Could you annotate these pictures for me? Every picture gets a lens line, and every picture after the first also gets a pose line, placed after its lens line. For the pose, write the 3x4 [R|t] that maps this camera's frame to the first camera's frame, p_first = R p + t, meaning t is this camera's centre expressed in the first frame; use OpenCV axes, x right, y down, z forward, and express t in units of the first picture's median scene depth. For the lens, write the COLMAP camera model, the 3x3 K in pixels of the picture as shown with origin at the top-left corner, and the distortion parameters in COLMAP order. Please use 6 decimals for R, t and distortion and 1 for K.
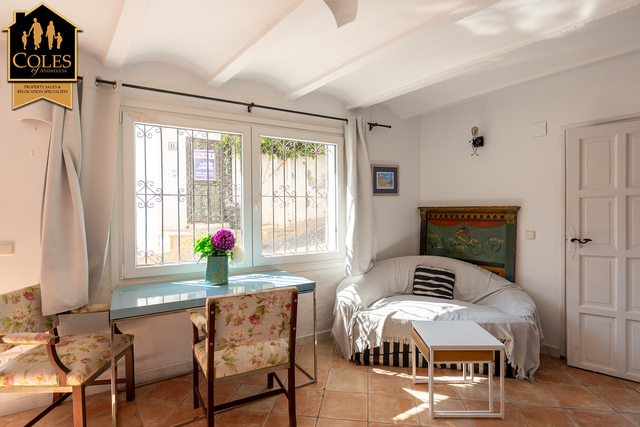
lens RADIAL K [[329.5, 0, 320.0], [0, 329.5, 213.5], [0, 0, 1]] dist [0.000921, 0.000204]
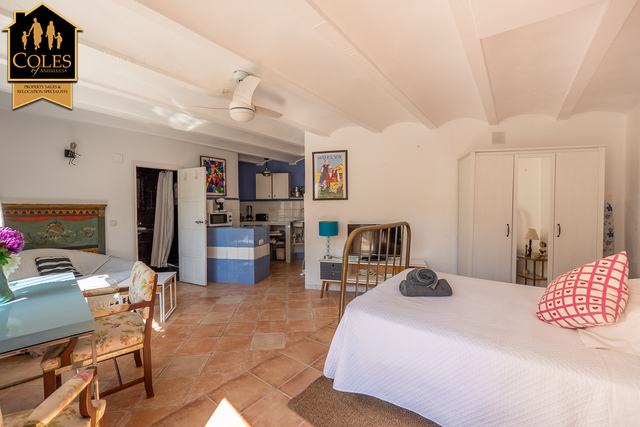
lens RADIAL K [[272.9, 0, 318.3], [0, 272.9, 214.9], [0, 0, 1]] dist [-0.009280, -0.000058]
pose [[-0.244783, -0.014016, 0.969477, -0.846207], [0.015196, 0.999717, 0.018290, 0.016160], [-0.969459, 0.019209, -0.244501, 0.353837]]
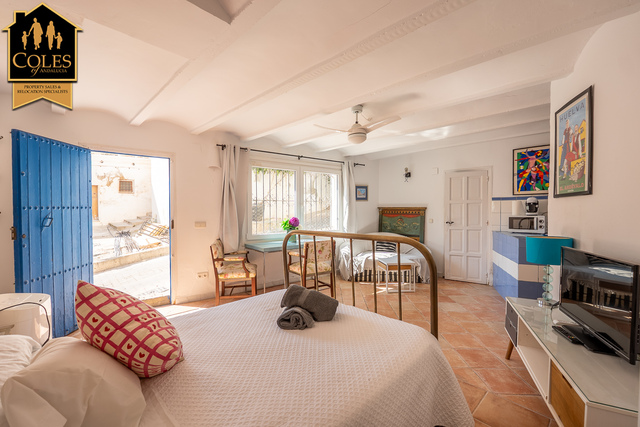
lens RADIAL K [[272.9, 0, 318.3], [0, 272.9, 214.9], [0, 0, 1]] dist [-0.009280, -0.000058]
pose [[0.993211, 0.004472, 0.116241, -0.270238], [-0.005724, 0.999929, 0.010439, 0.011767], [-0.116186, -0.011034, 0.993166, -0.625129]]
